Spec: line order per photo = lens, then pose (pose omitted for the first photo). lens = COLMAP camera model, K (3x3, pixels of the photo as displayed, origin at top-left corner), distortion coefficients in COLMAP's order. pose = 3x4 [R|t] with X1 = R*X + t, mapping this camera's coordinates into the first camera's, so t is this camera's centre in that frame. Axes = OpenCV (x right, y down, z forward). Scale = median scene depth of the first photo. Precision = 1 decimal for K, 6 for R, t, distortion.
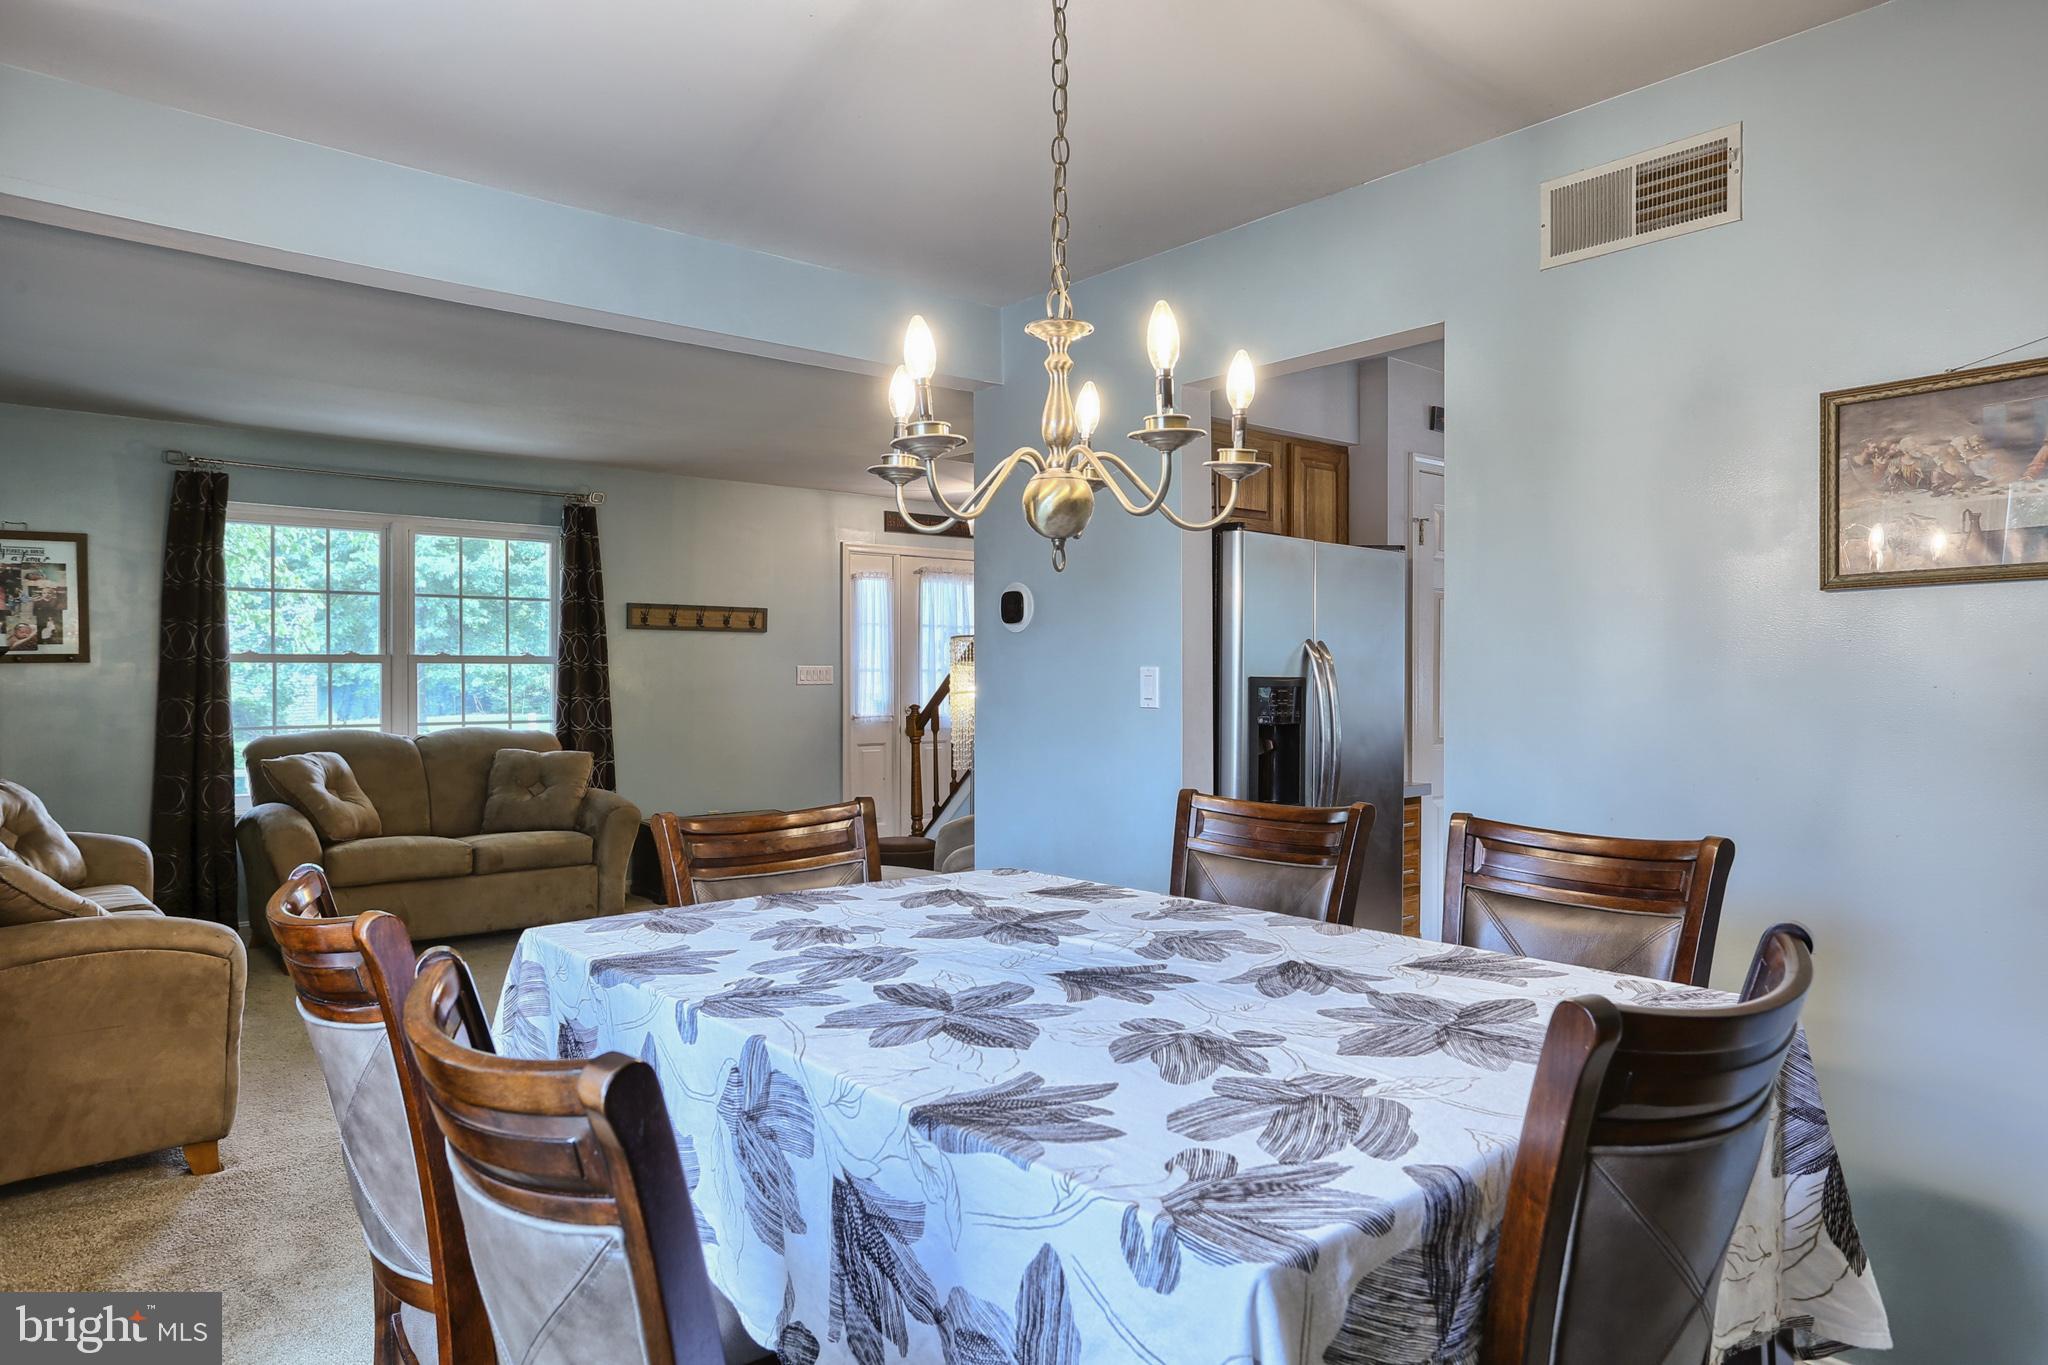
lens RADIAL K [[1382.6, 0, 1015.4], [0, 1382.6, 666.3], [0, 0, 1]] dist [-0.003306, 0.053366]
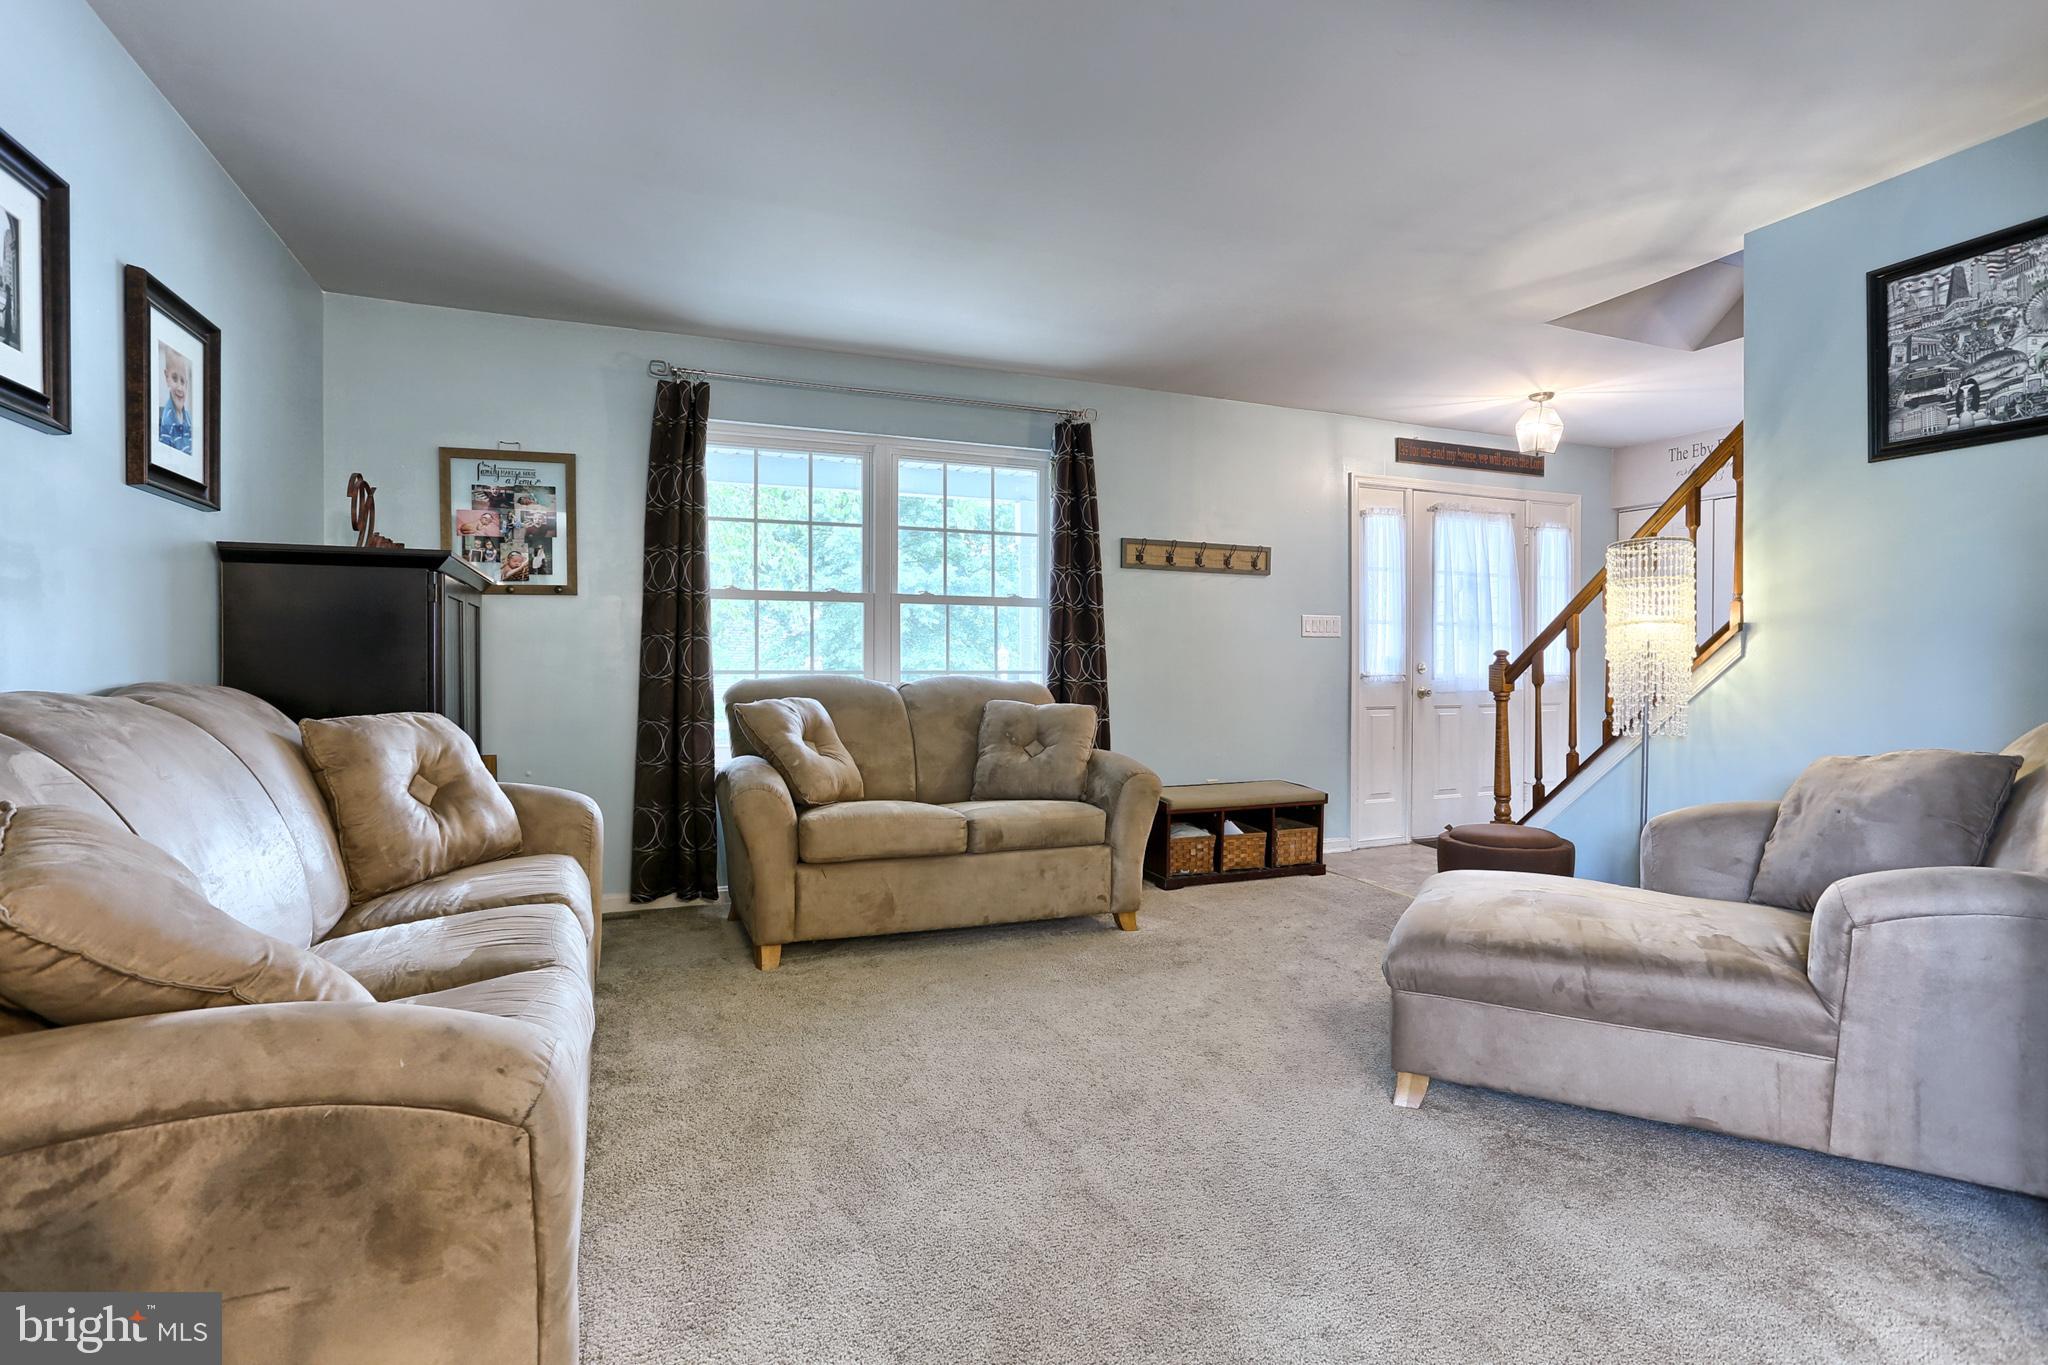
lens RADIAL K [[1023.0, 0, 976.9], [0, 1023.0, 656.0], [0, 0, 1]] dist [-0.040078, 0.027274]
pose [[0.948710, -0.002254, -0.316140, -0.189289], [-0.000909, 0.999951, -0.009856, 0.040485], [0.316146, 0.009637, 0.948661, 0.417852]]
